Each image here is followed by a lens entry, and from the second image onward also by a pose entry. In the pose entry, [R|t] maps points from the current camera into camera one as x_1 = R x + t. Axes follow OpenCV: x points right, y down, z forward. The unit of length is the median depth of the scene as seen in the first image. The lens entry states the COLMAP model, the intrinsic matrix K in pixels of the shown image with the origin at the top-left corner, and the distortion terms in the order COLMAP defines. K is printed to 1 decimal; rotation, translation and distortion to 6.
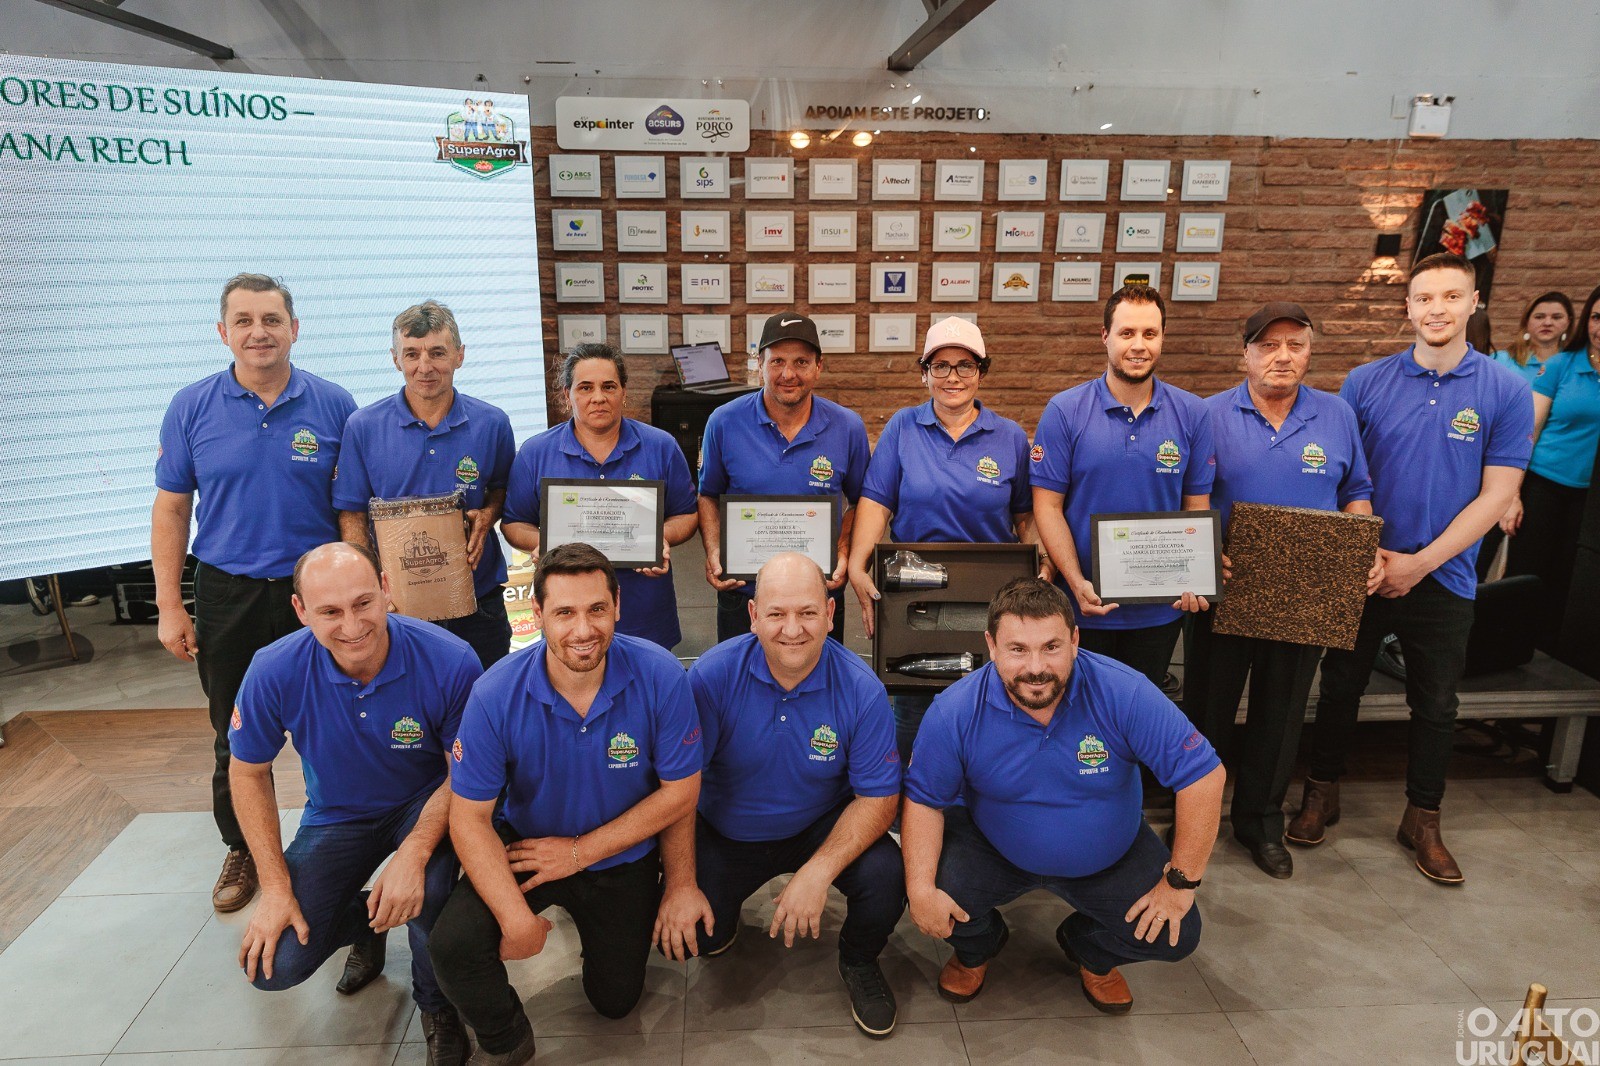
lens RADIAL K [[1078.1, 0, 799.8], [0, 1078.1, 523.1], [0, 0, 1]] dist [0.012185, -0.003322]
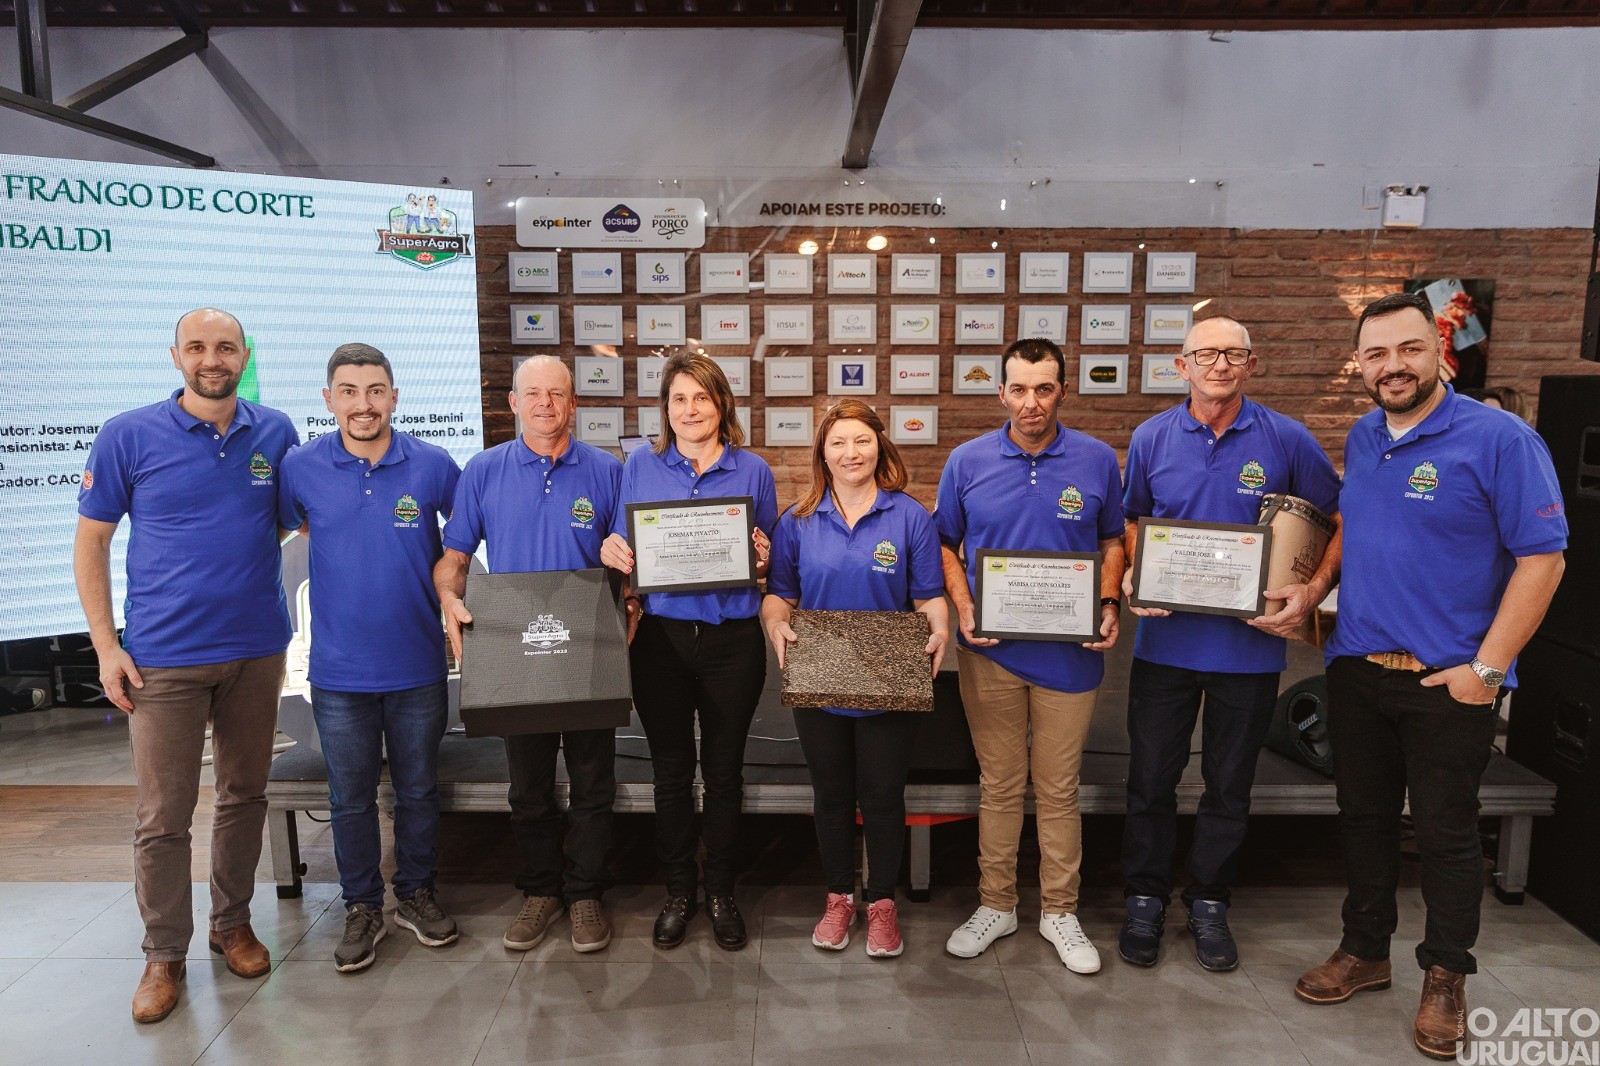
lens RADIAL K [[1146.7, 0, 799.7], [0, 1146.7, 538.6], [0, 0, 1]] dist [-0.001430, 0.004910]
pose [[0.997482, 0.005985, -0.070661, 0.115027], [-0.013494, 0.994246, -0.106267, 0.037296], [0.069618, 0.106953, 0.991824, -0.025873]]
